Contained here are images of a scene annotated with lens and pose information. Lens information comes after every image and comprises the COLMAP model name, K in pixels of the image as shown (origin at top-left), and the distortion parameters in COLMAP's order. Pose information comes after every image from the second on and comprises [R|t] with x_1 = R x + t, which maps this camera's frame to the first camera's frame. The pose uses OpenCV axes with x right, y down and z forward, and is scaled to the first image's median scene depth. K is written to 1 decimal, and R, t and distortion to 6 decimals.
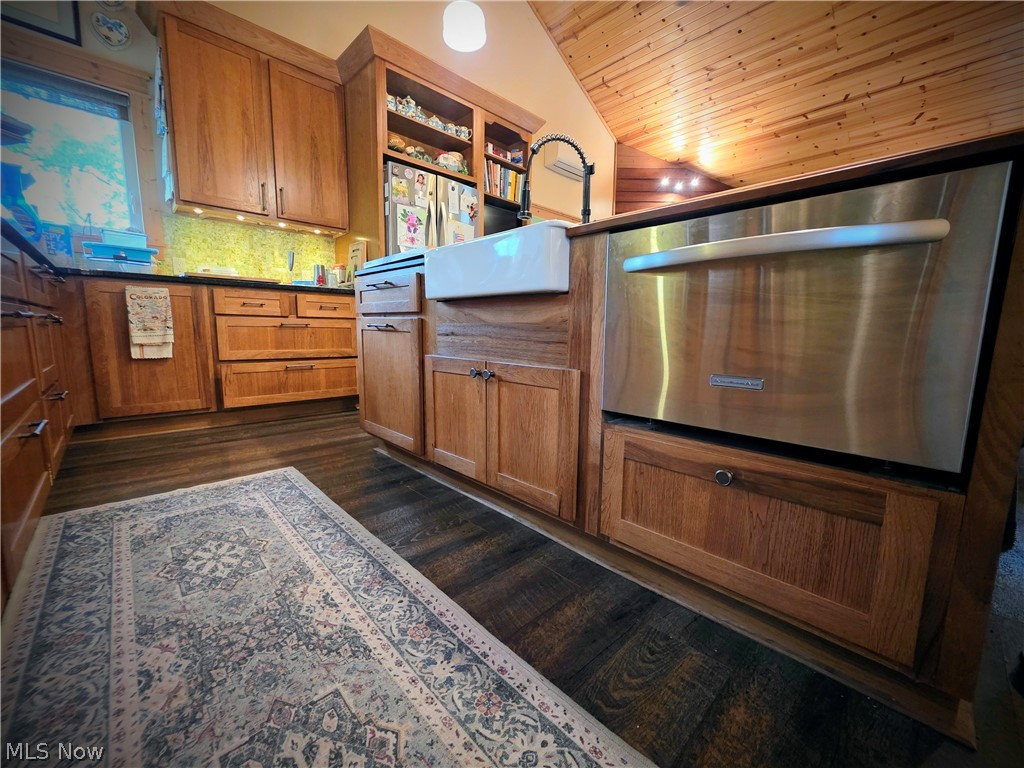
lens RADIAL K [[409.5, 0, 515.1], [0, 409.5, 385.2], [0, 0, 1]] dist [0.000865, -0.000630]
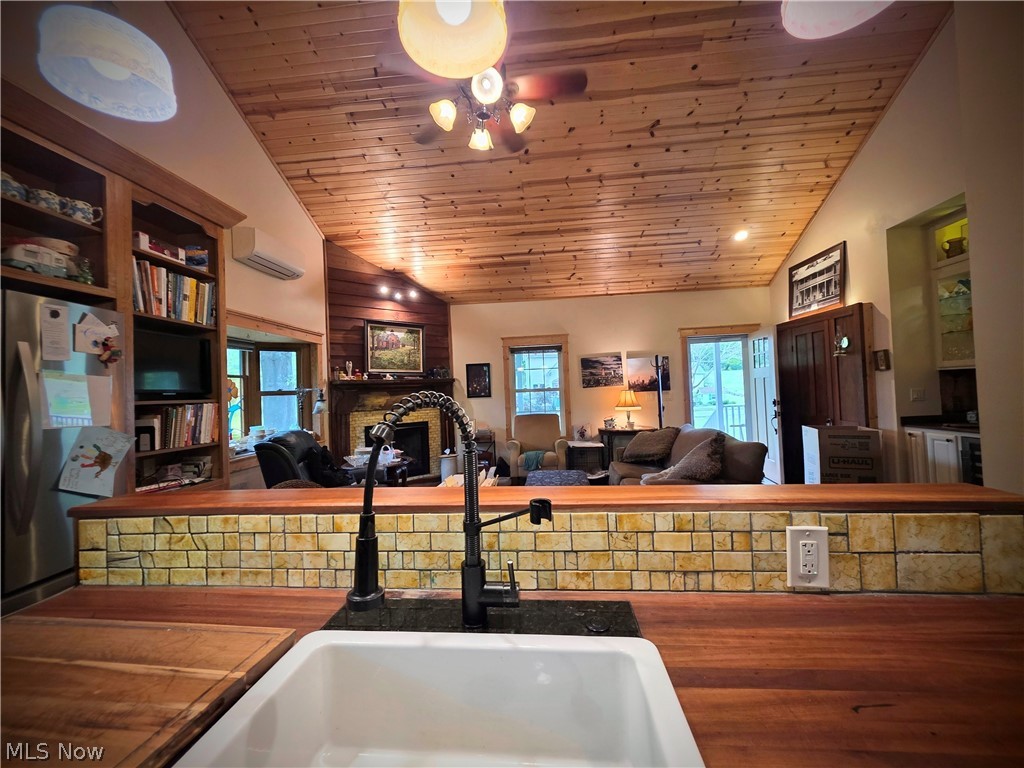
lens RADIAL K [[409.5, 0, 515.1], [0, 409.5, 385.2], [0, 0, 1]] dist [0.000865, -0.000630]
pose [[0.753119, -0.029089, 0.657241, -0.041279], [0.136015, 0.984322, -0.112292, -0.183842], [-0.643671, 0.173964, 0.745268, 0.194455]]
